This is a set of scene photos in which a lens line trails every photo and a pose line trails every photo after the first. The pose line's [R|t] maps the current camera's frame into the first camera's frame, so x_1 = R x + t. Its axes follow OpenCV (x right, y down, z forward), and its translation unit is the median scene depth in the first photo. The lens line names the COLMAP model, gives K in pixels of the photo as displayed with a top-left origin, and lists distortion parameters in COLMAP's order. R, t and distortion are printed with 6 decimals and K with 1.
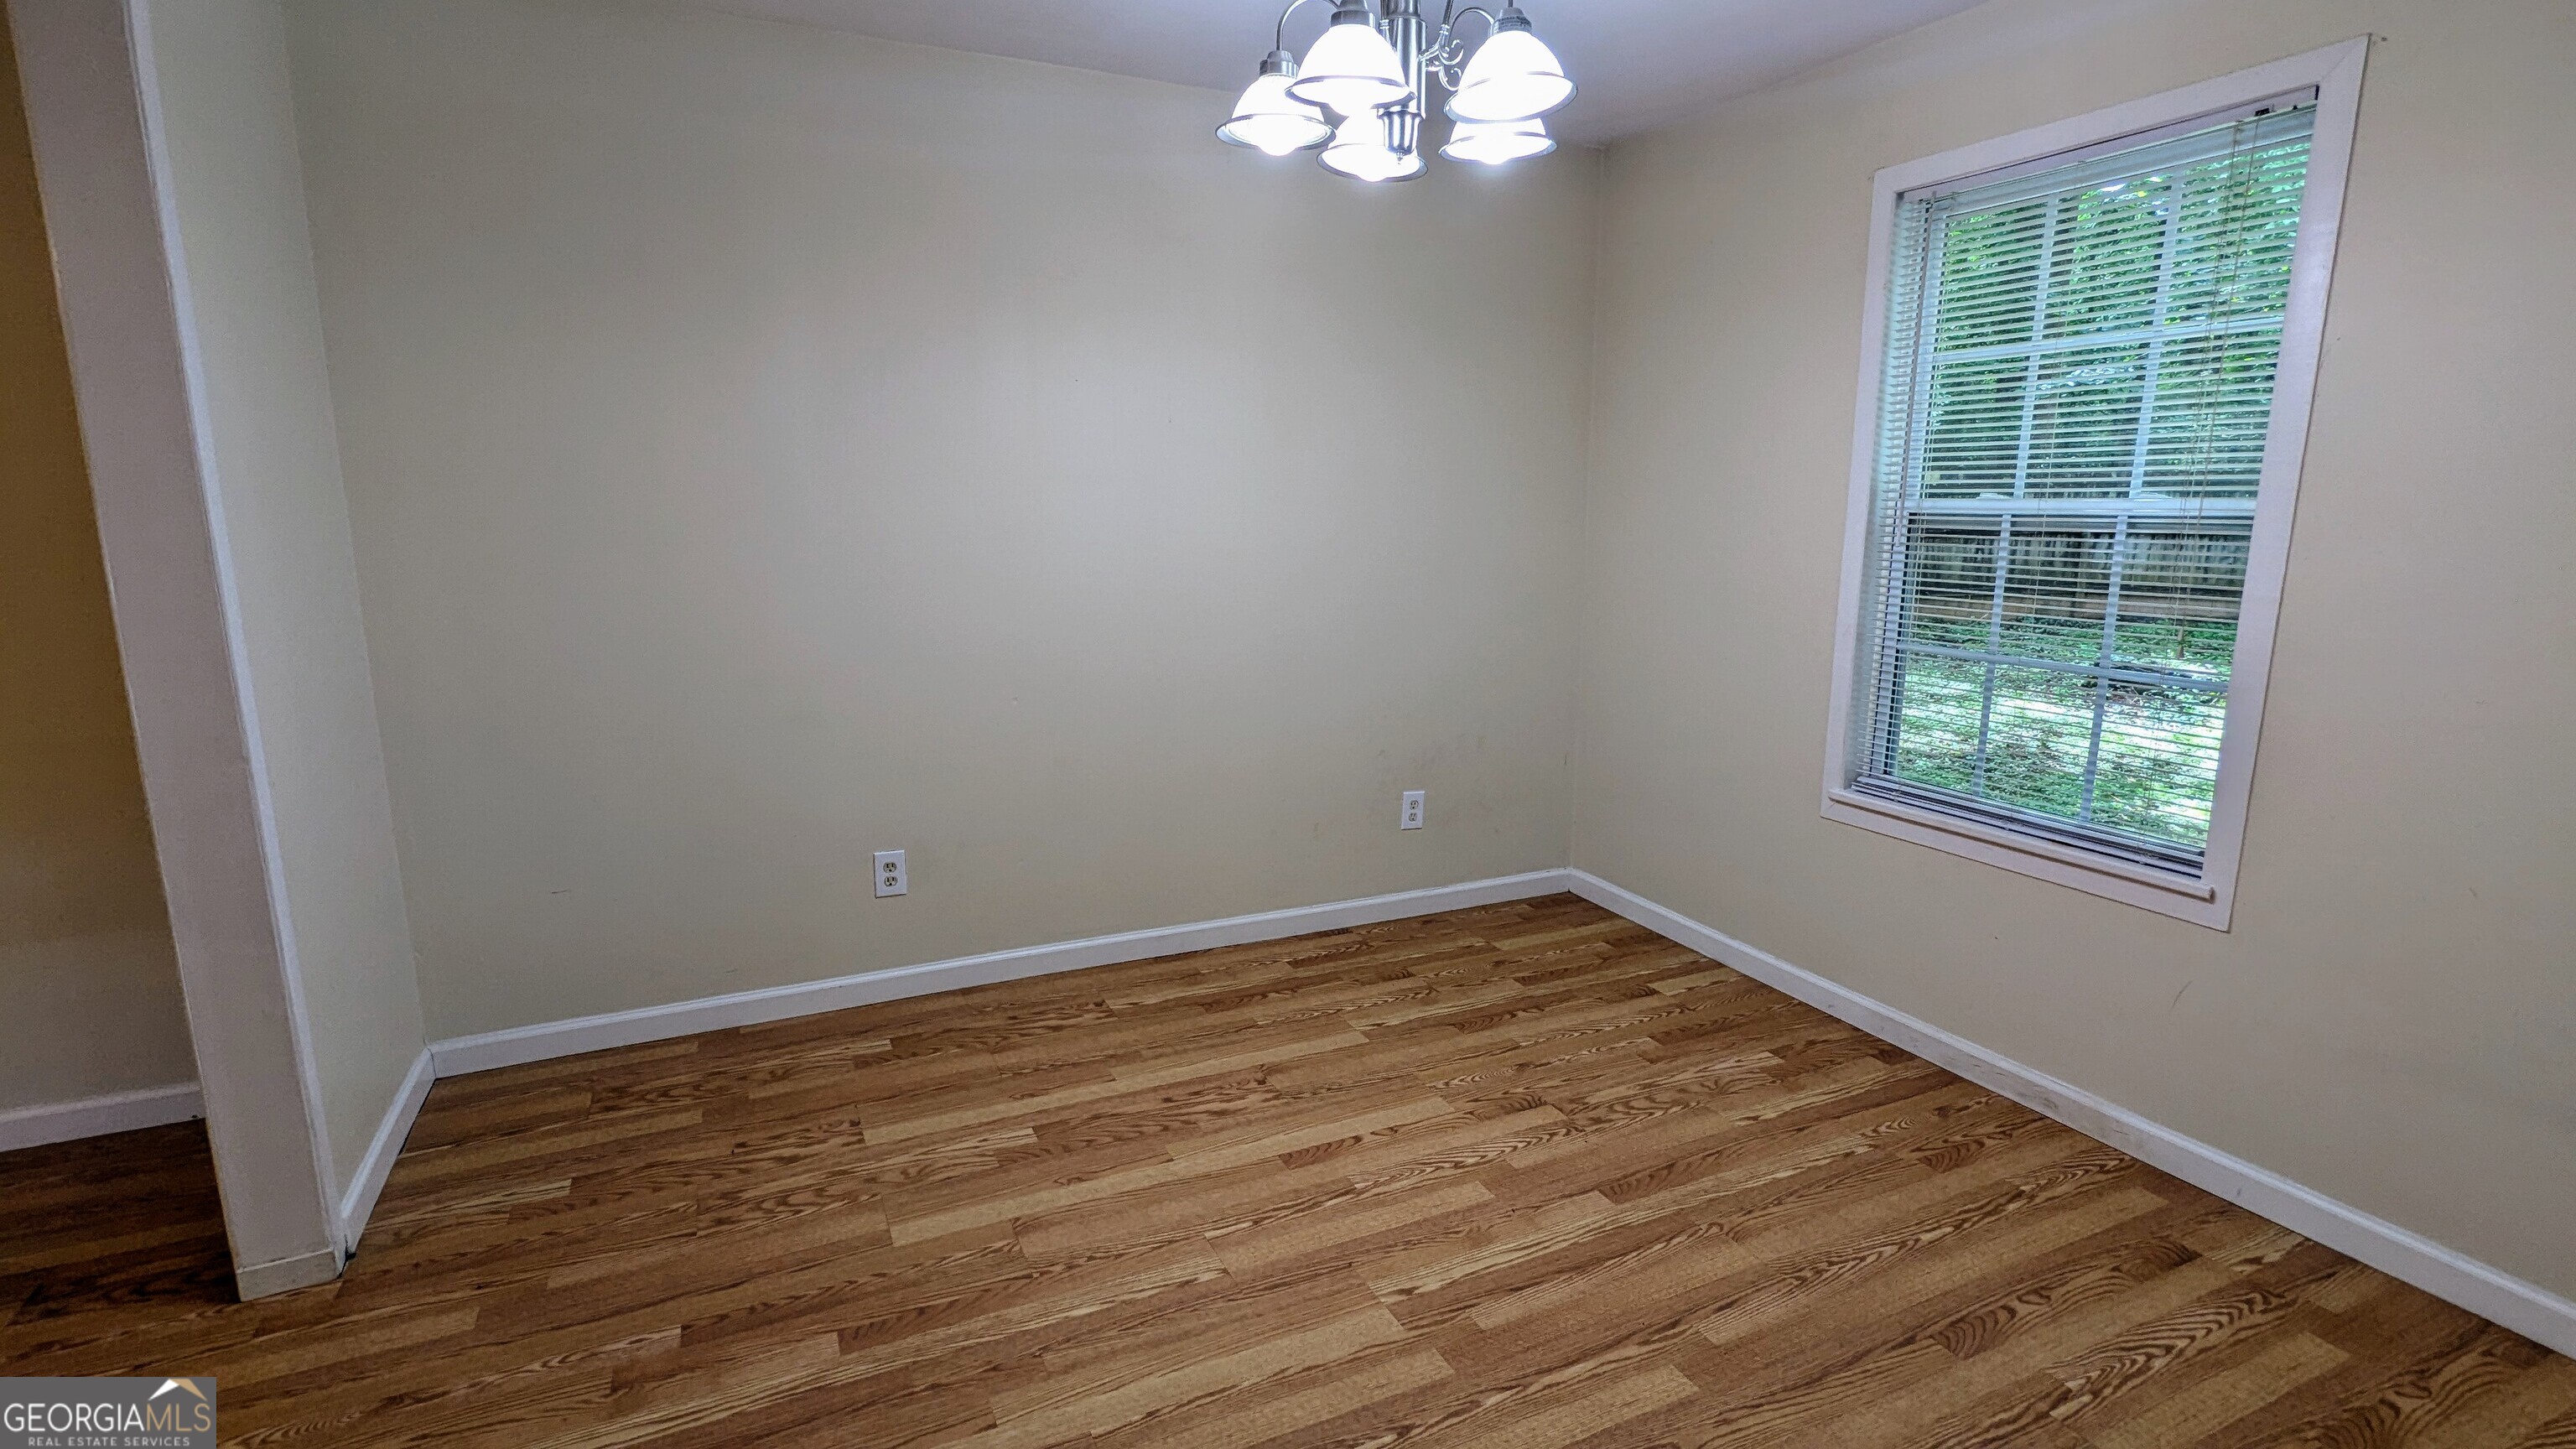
lens RADIAL K [[1215.1, 0, 1290.4], [0, 1215.1, 724.8], [0, 0, 1]] dist [-0.000612, 0.000798]
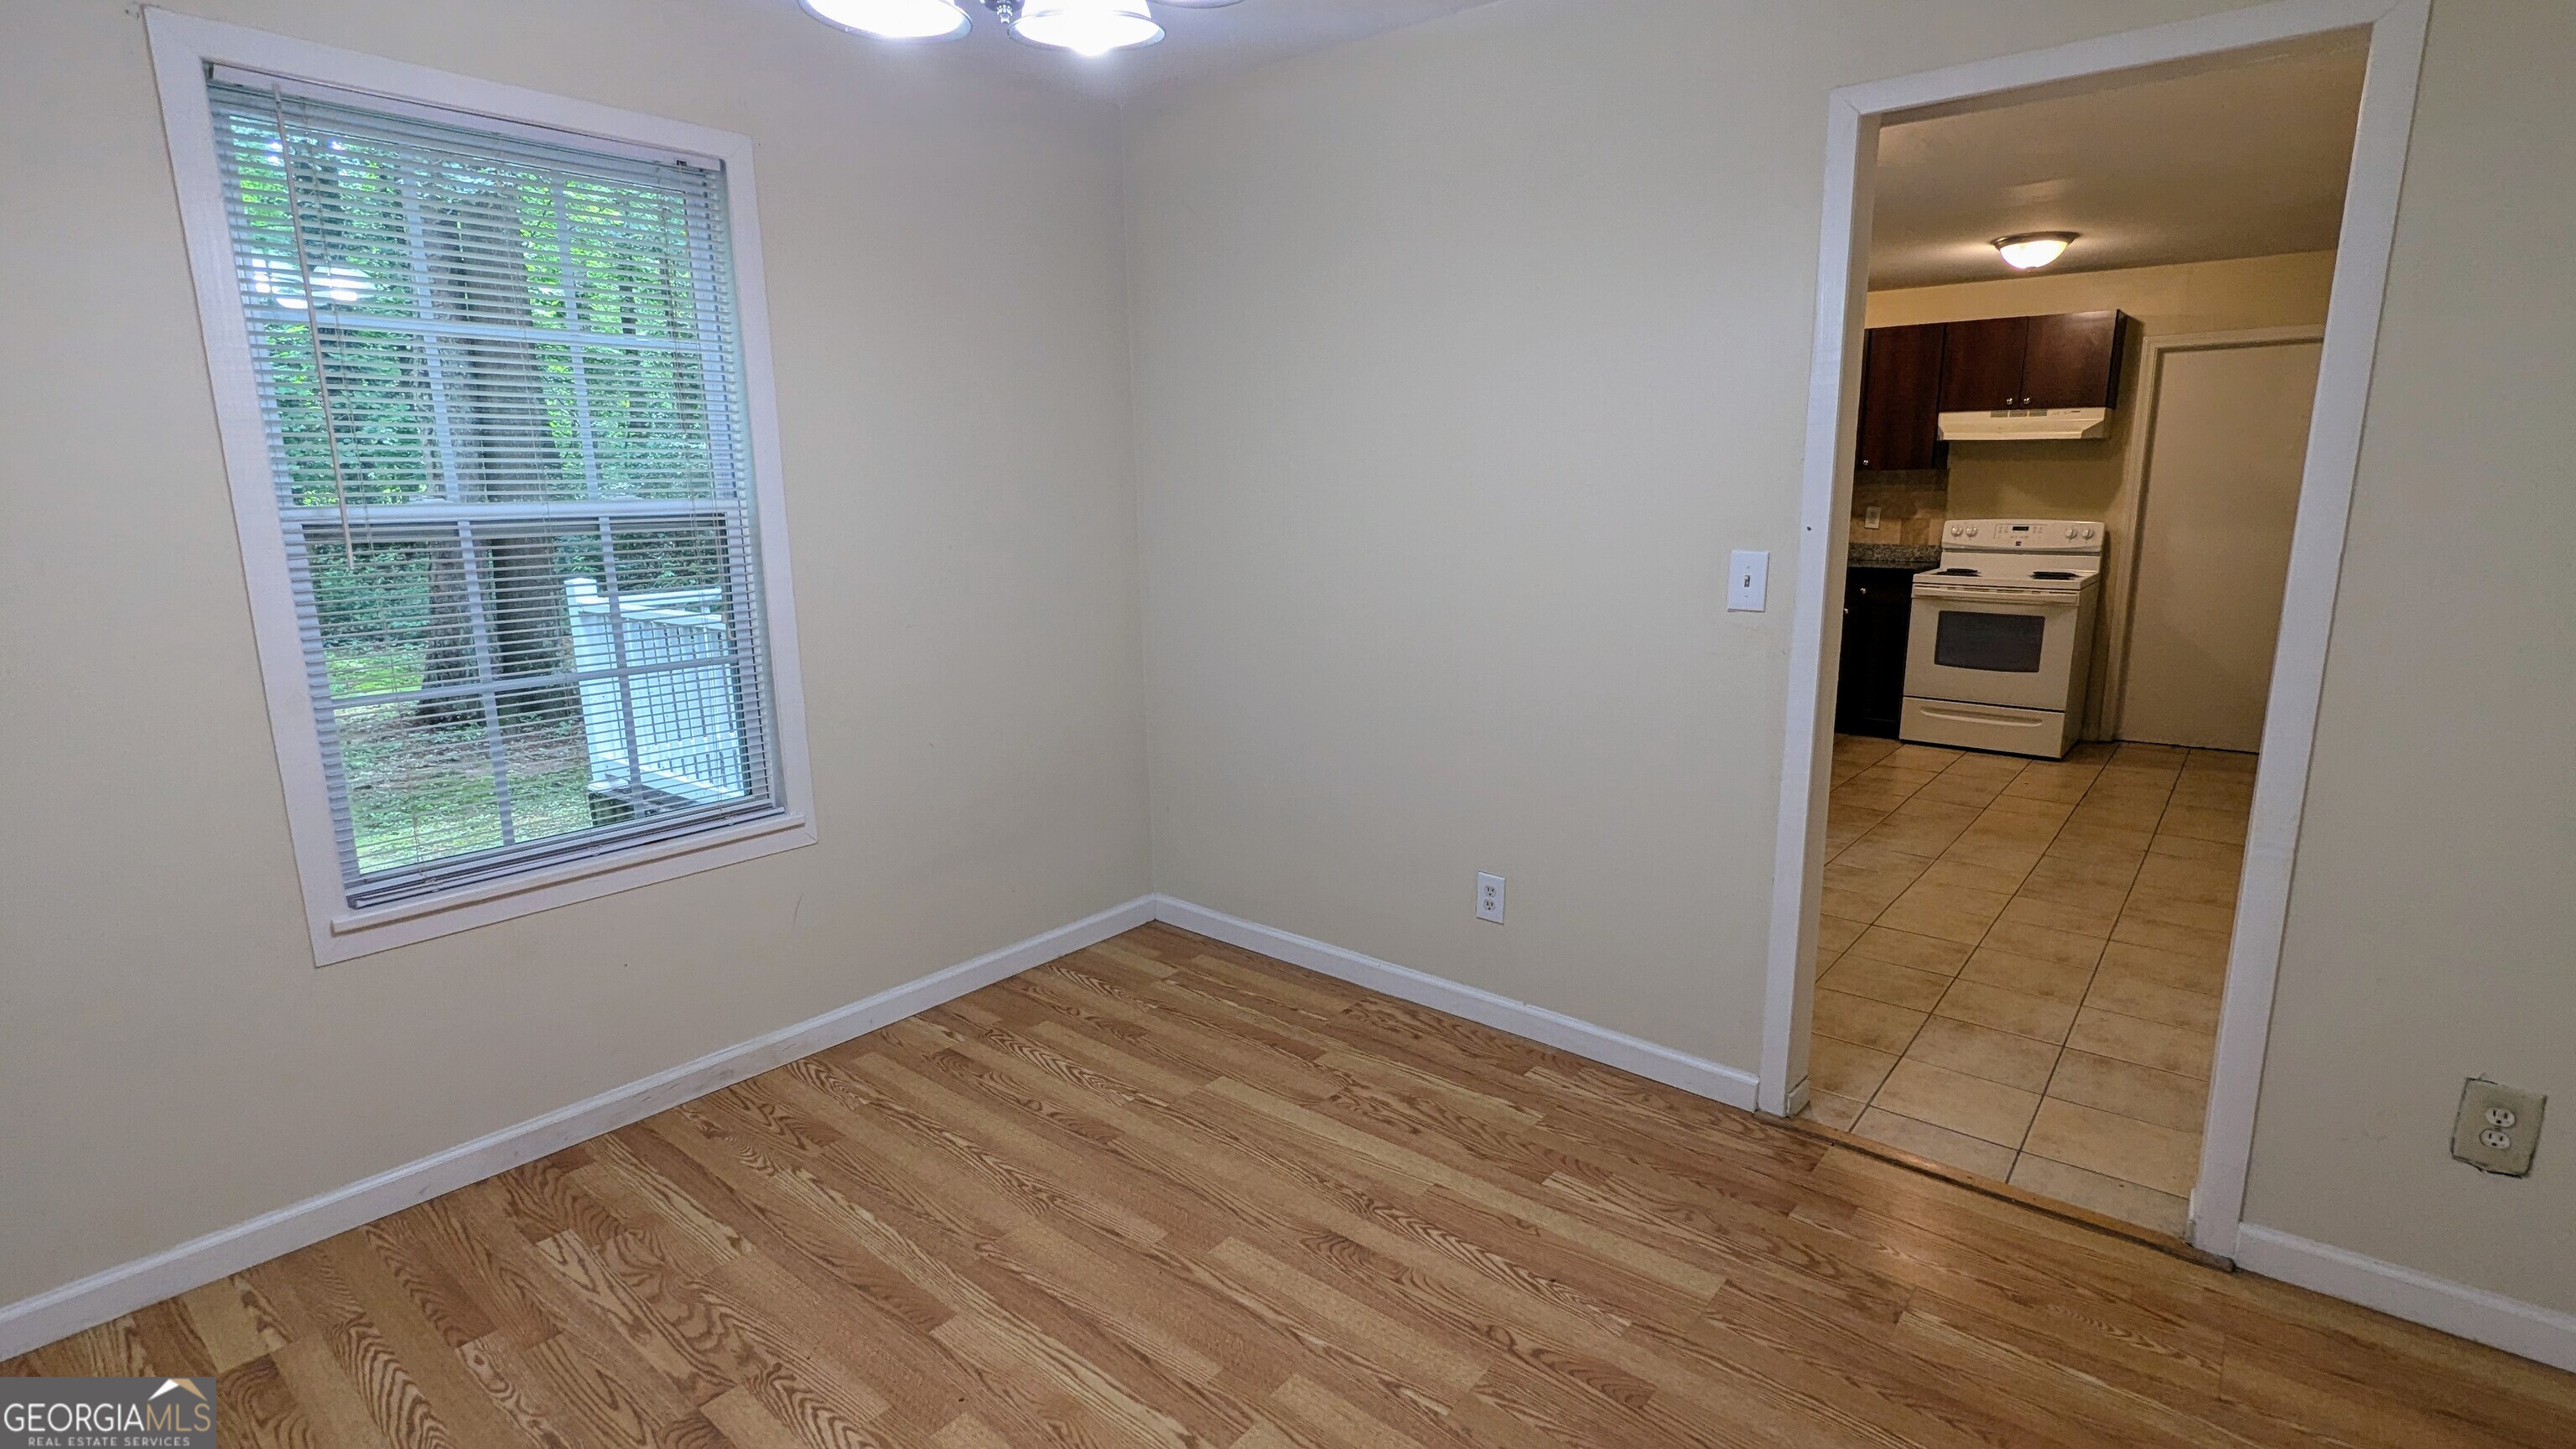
lens RADIAL K [[1215.1, 0, 1306.5], [0, 1215.1, 721.8], [0, 0, 1]] dist [-0.000612, 0.000798]
pose [[-0.432215, -0.172981, 0.885024, -0.511347], [0.174783, 0.946749, 0.270403, -0.188699], [-0.884670, 0.271559, -0.378965, 0.948379]]
